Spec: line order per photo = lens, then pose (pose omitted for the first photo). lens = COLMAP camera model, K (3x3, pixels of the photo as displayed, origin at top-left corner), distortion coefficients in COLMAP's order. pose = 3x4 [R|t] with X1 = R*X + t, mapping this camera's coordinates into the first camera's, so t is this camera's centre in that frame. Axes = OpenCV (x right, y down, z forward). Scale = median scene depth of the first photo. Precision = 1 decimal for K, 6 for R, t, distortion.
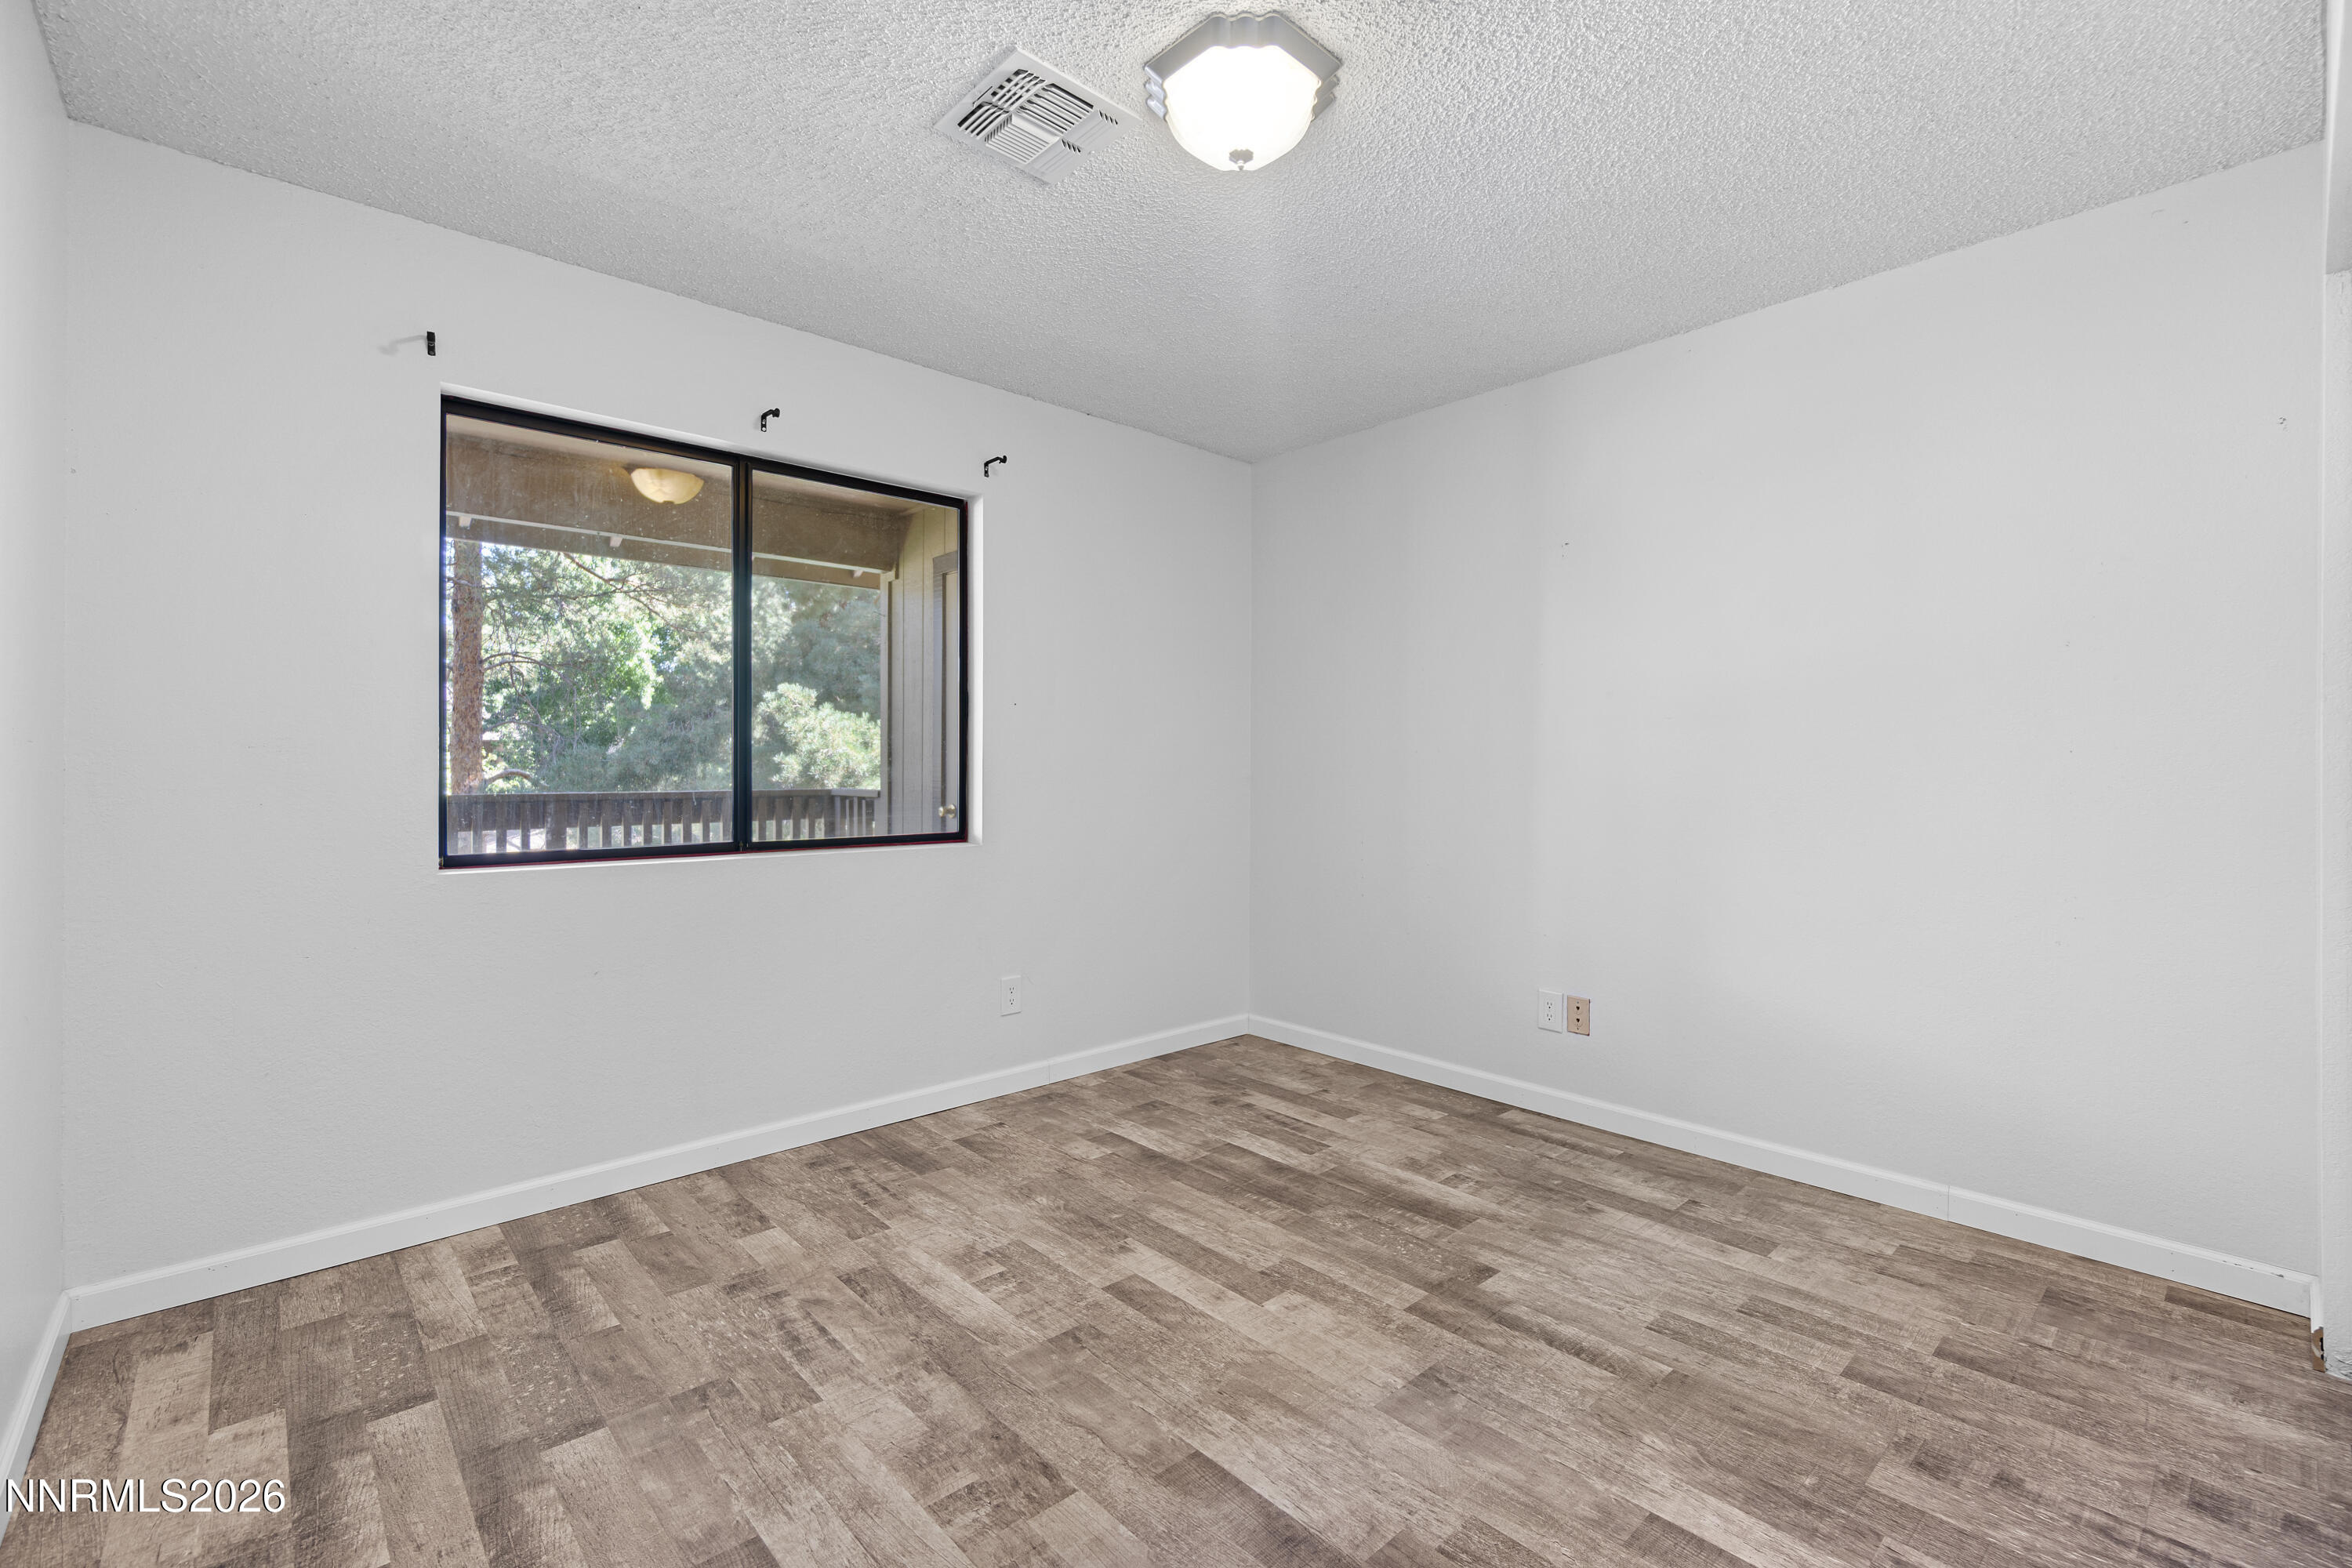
lens RADIAL K [[1094.1, 0, 1176.0], [0, 1094.1, 784.0], [0, 0, 1]] dist [-0.001725, -0.000380]
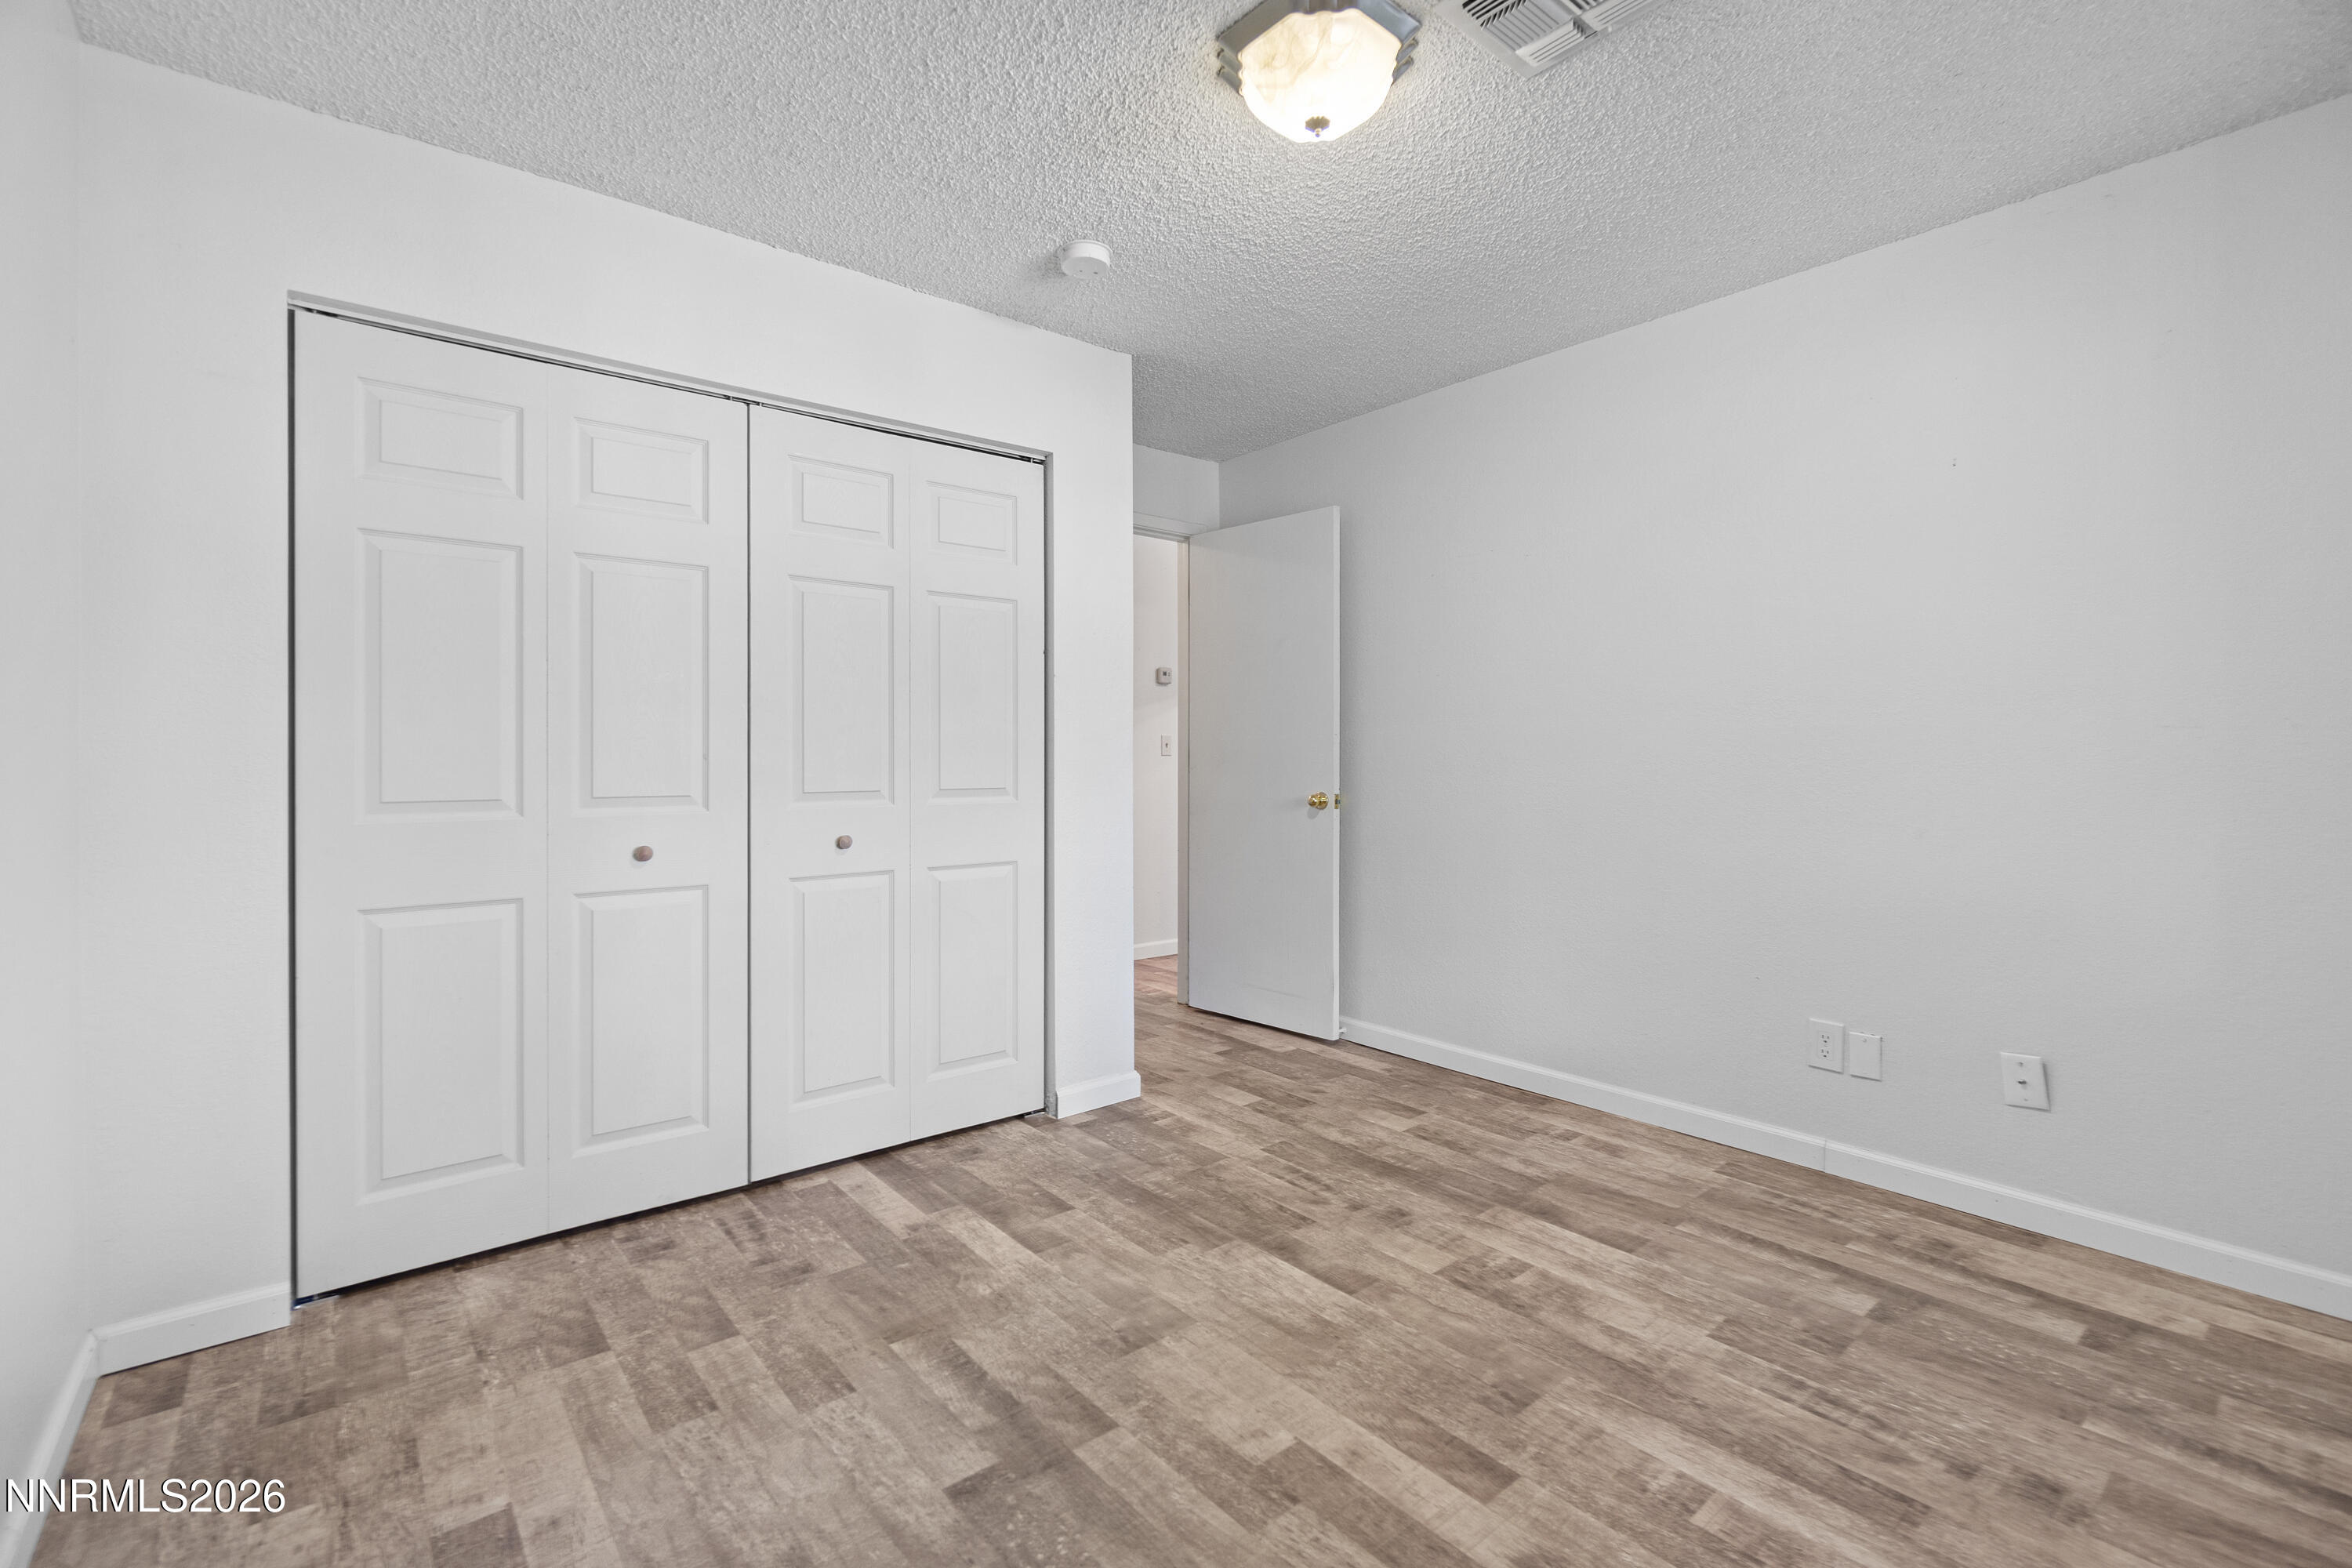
lens RADIAL K [[1023.7, 0, 1166.7], [0, 1023.7, 774.3], [0, 0, 1]] dist [-0.002279, -0.000824]
pose [[-0.998282, -0.000491, 0.058595, 0.141105], [0.001324, 0.999521, 0.030924, -0.022434], [-0.058582, 0.030949, -0.997803, 1.889643]]
